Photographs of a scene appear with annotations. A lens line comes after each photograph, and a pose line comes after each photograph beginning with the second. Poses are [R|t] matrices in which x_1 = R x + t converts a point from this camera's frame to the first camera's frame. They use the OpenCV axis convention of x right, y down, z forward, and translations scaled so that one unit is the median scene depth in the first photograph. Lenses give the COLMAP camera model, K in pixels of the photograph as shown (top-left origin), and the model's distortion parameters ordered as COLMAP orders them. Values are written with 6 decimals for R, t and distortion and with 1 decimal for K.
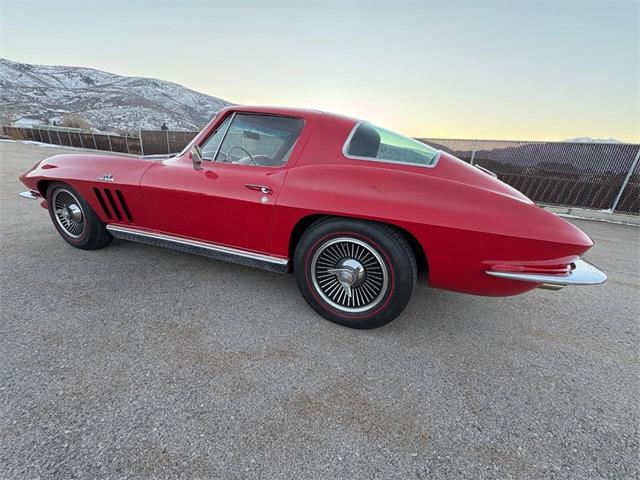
lens RADIAL K [[257.0, 0, 322.0], [0, 257.0, 238.8], [0, 0, 1]] dist [0.000470, -0.000292]
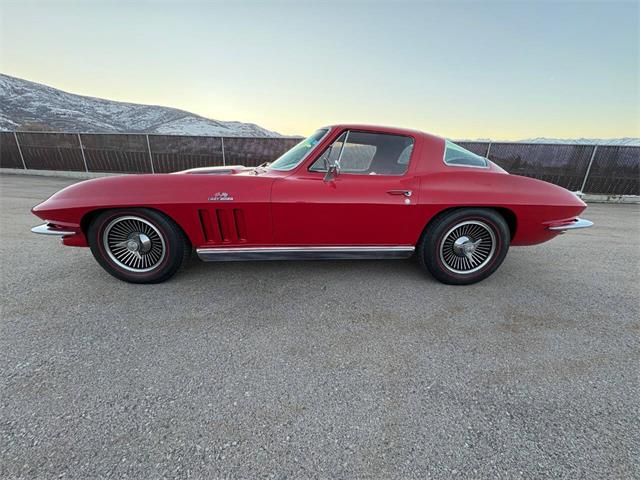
lens RADIAL K [[257.0, 0, 321.3], [0, 257.0, 236.9], [0, 0, 1]] dist [0.000470, -0.000292]
pose [[0.915017, -0.154196, 0.372782, -1.105559], [0.153952, 0.987604, 0.030624, -0.081059], [-0.372883, 0.029369, 0.927413, -0.023063]]
